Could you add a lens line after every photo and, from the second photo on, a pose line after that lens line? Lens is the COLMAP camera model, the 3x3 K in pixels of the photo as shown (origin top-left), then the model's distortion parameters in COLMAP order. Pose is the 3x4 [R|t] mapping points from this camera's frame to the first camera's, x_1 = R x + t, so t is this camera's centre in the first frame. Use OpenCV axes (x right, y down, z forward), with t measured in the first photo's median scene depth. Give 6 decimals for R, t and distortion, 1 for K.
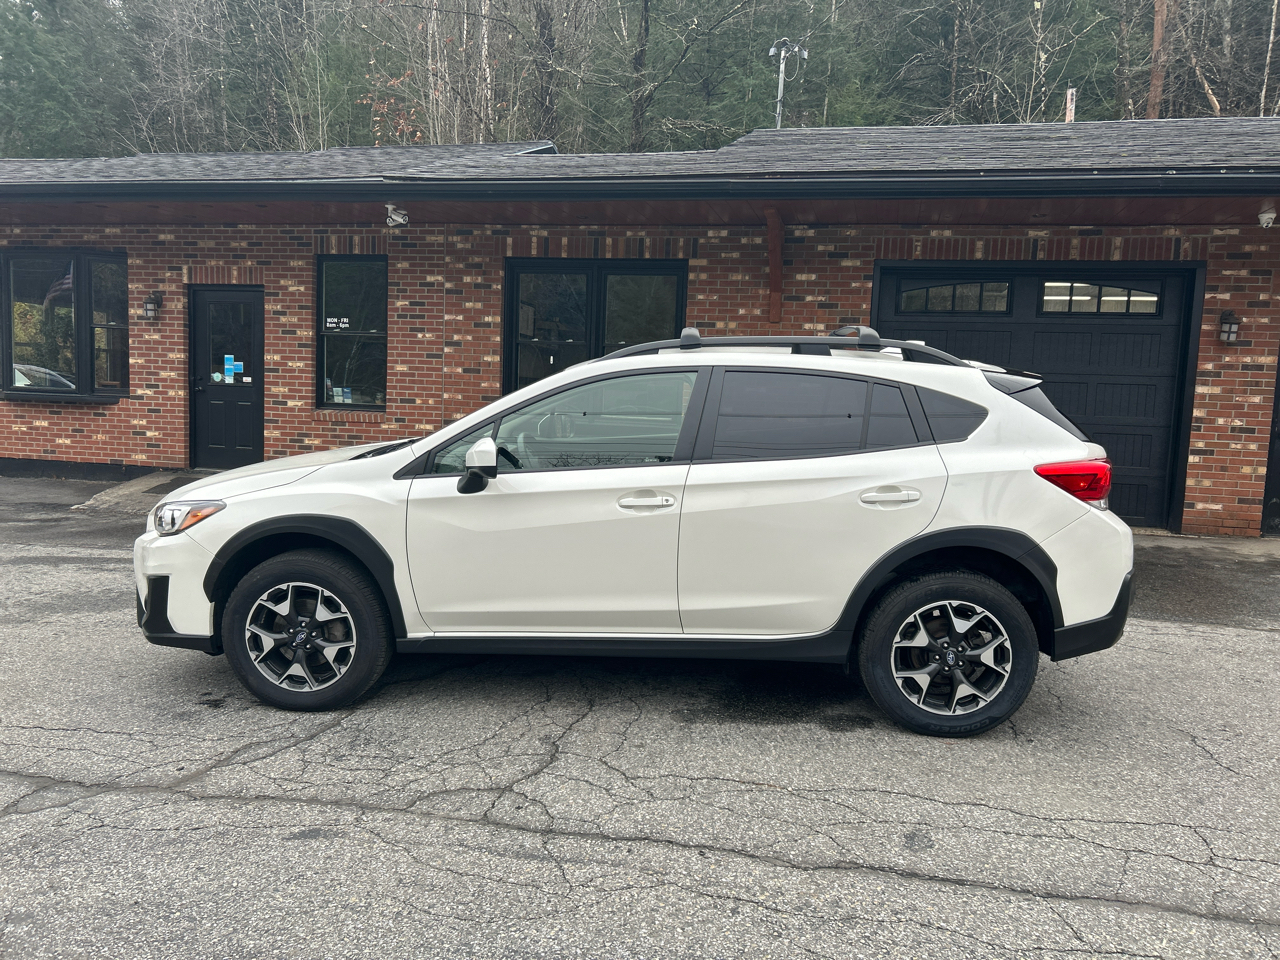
lens RADIAL K [[961.0, 0, 651.1], [0, 961.0, 482.8], [0, 0, 1]] dist [0.049265, -0.046839]
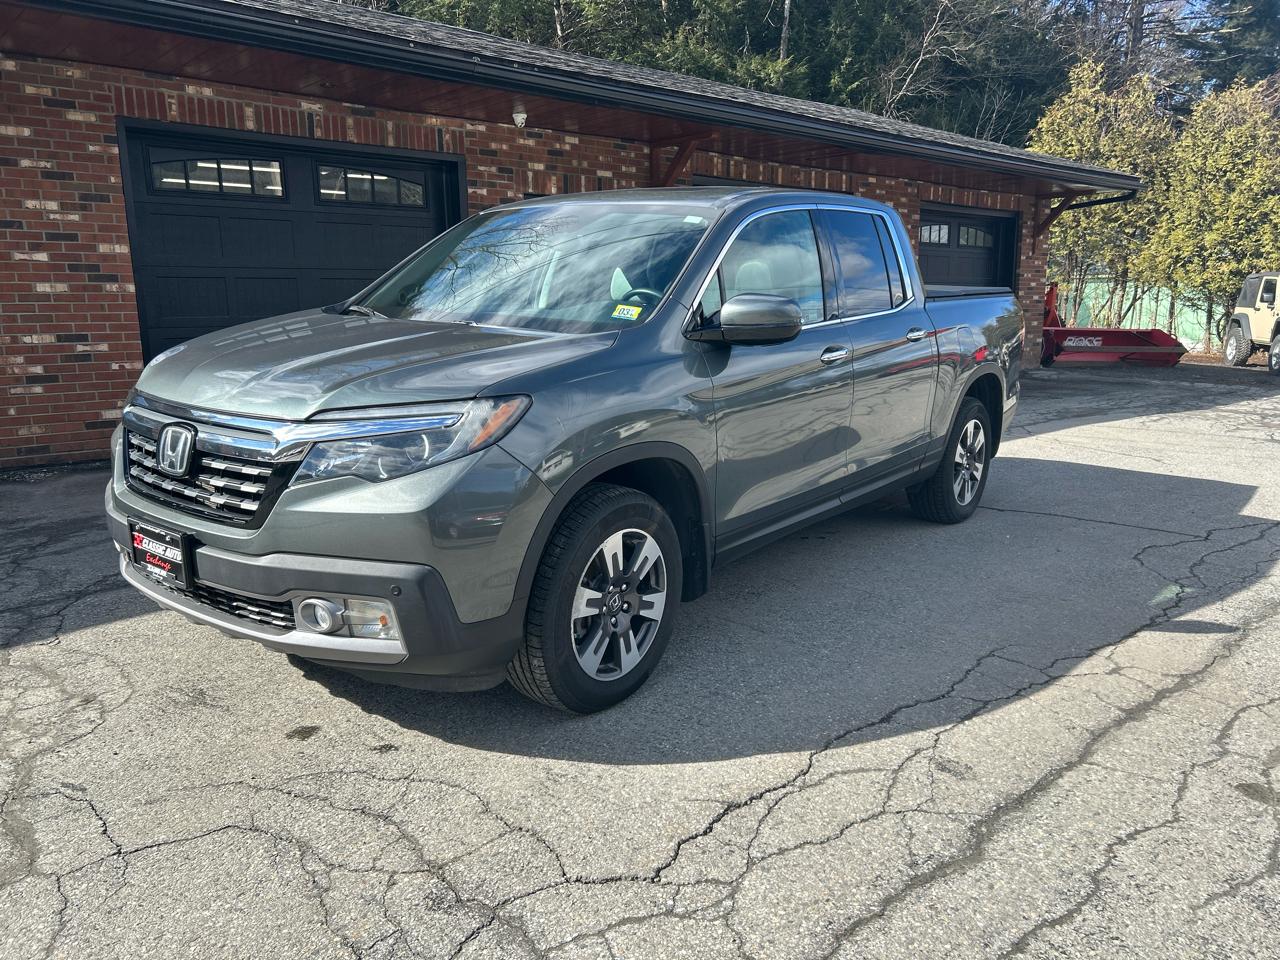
lens RADIAL K [[961.0, 0, 644.0], [0, 961.0, 485.3], [0, 0, 1]] dist [0.049265, -0.046839]
pose [[0.572753, -0.193520, 0.796557, -0.180694], [0.115837, 0.981090, 0.155060, -0.020794], [-0.811502, 0.003460, 0.584340, 0.228002]]
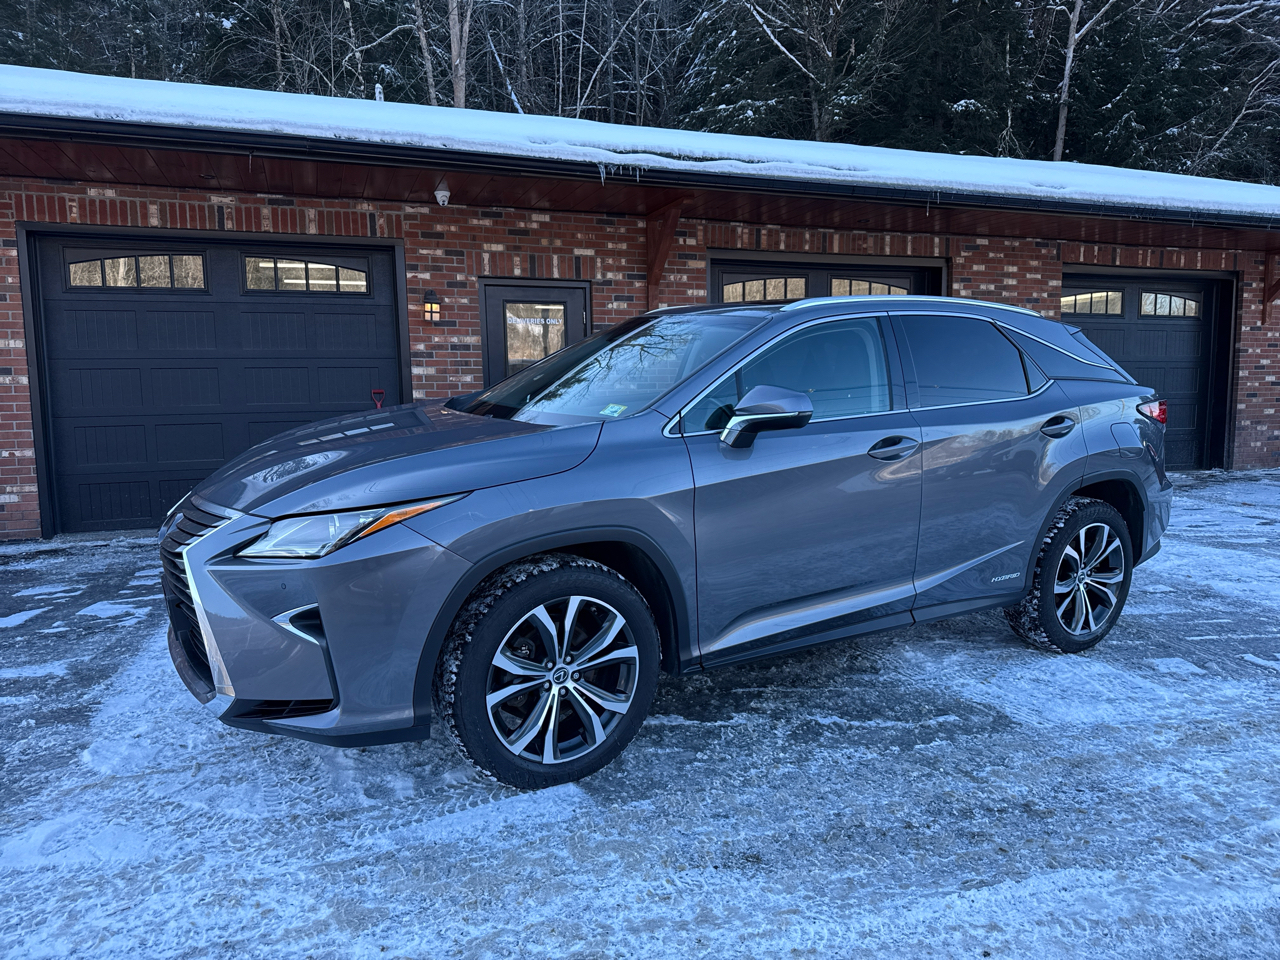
lens RADIAL K [[902.6, 0, 641.7], [0, 902.6, 496.2], [0, 0, 1]] dist [0.034576, -0.043945]
pose [[0.827637, -0.114680, 0.549423, 0.214577], [0.101719, 0.993340, 0.054112, 0.004674], [-0.551970, 0.011102, 0.833790, 0.095389]]
